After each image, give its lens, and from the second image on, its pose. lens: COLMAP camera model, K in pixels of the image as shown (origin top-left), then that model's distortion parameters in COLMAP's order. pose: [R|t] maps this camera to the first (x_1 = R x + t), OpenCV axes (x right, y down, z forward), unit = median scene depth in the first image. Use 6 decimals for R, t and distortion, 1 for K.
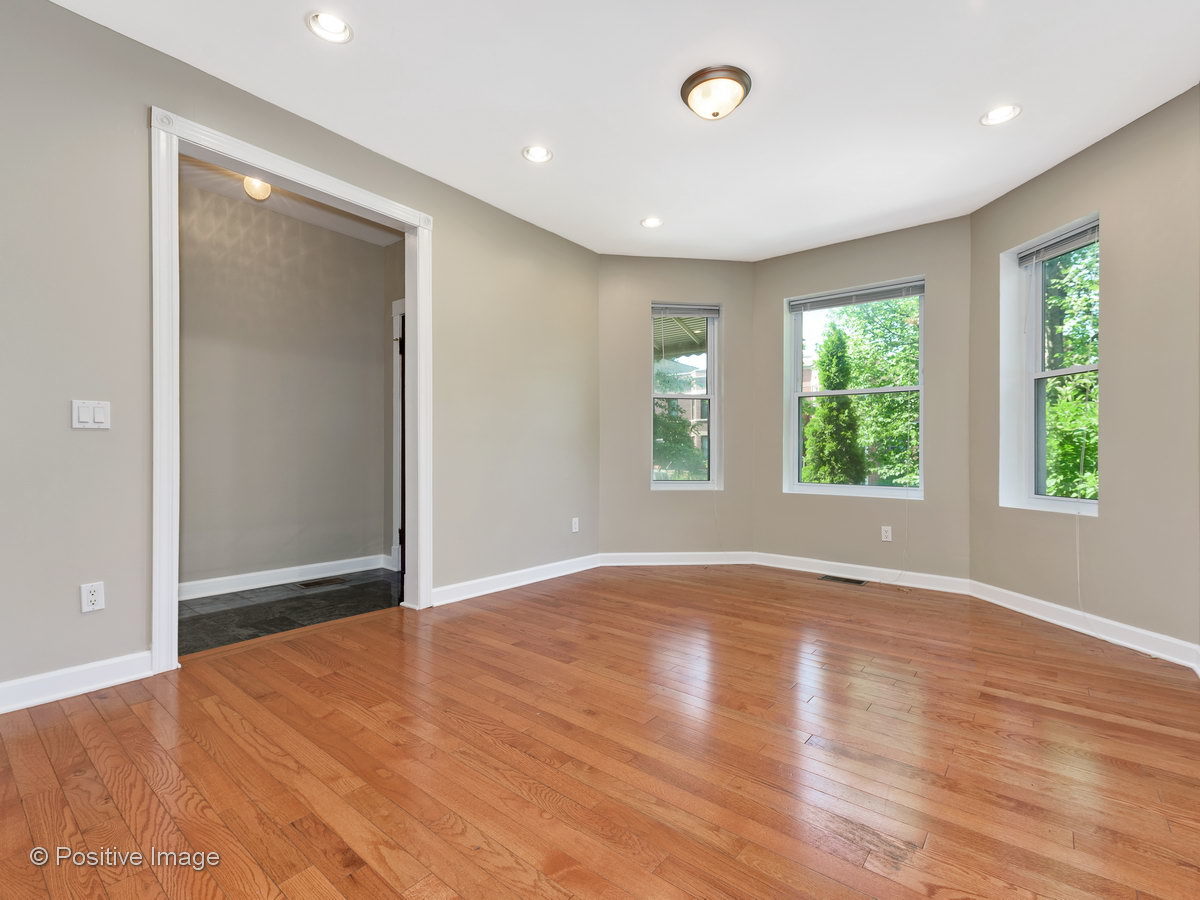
lens RADIAL K [[559.6, 0, 596.4], [0, 559.6, 452.0], [0, 0, 1]] dist [0.018020, -0.000168]
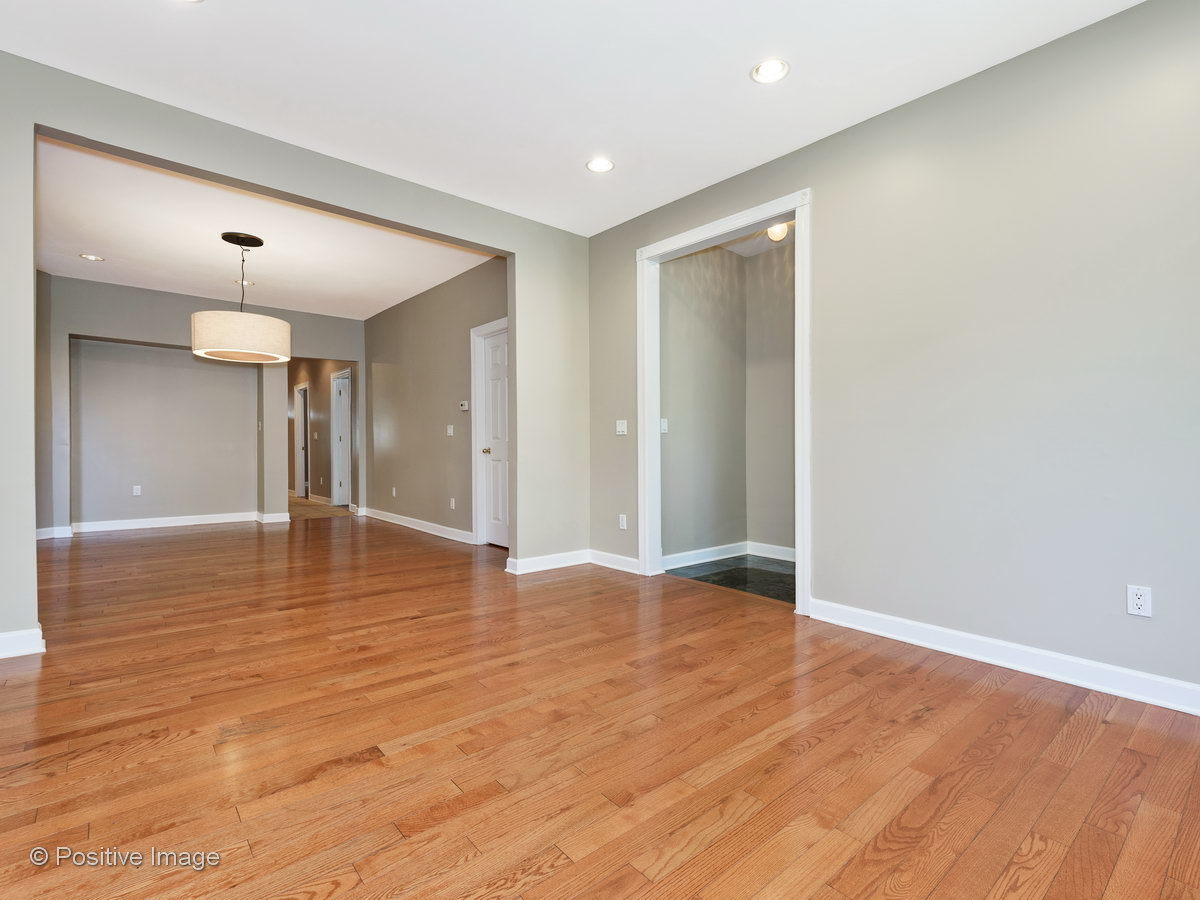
lens RADIAL K [[559.6, 0, 596.4], [0, 559.6, 452.0], [0, 0, 1]] dist [0.018020, -0.000168]
pose [[-0.177081, 0.002907, -0.984192, 0.825152], [-0.001167, 0.999994, 0.003163, 0.008585], [0.984196, 0.001709, -0.177077, 1.018186]]
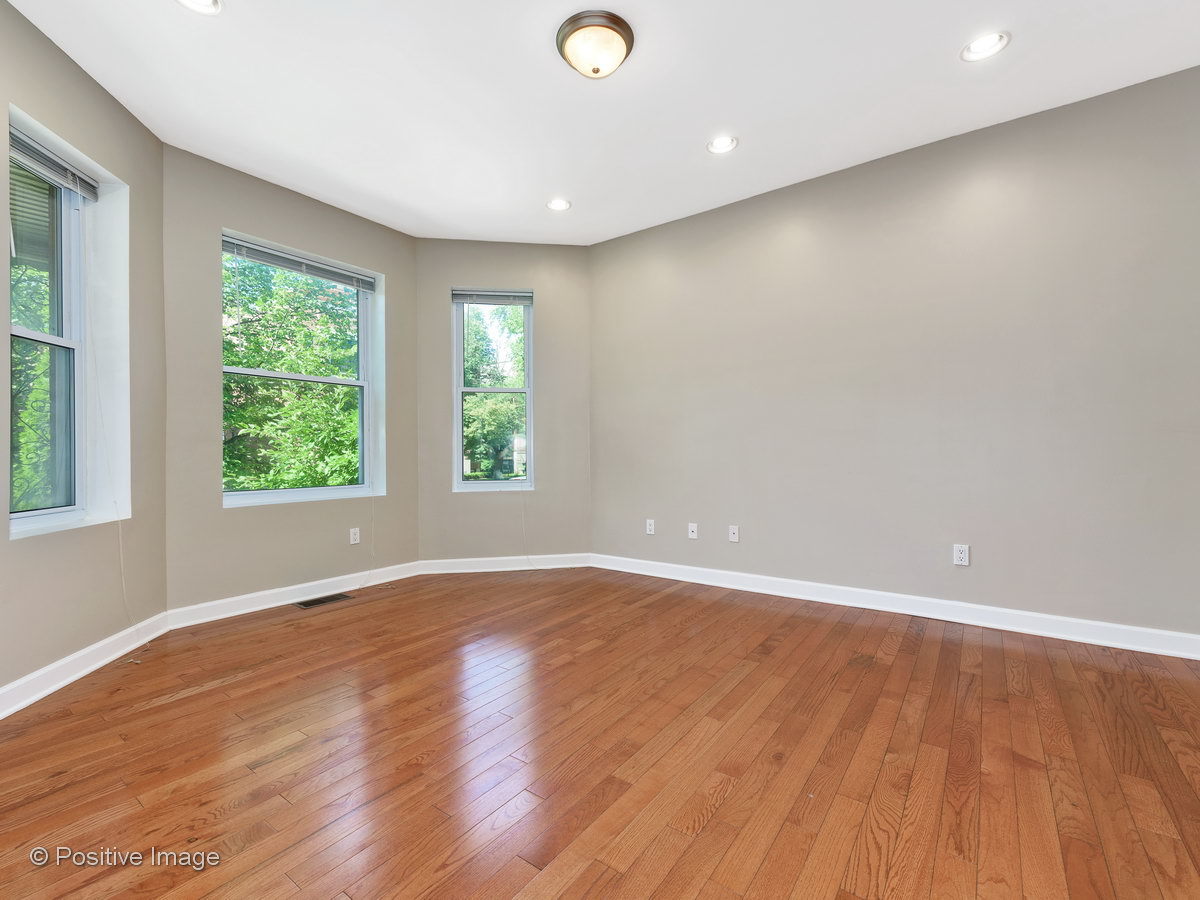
lens RADIAL K [[526.5, 0, 600.0], [0, 526.5, 450.0], [0, 0, 1]] dist [0.013861, -0.000269]
pose [[-0.069732, -0.004735, 0.997554, -0.585004], [-0.001123, 0.999988, 0.004668, -0.004084], [-0.997565, -0.000794, -0.069737, 0.978305]]
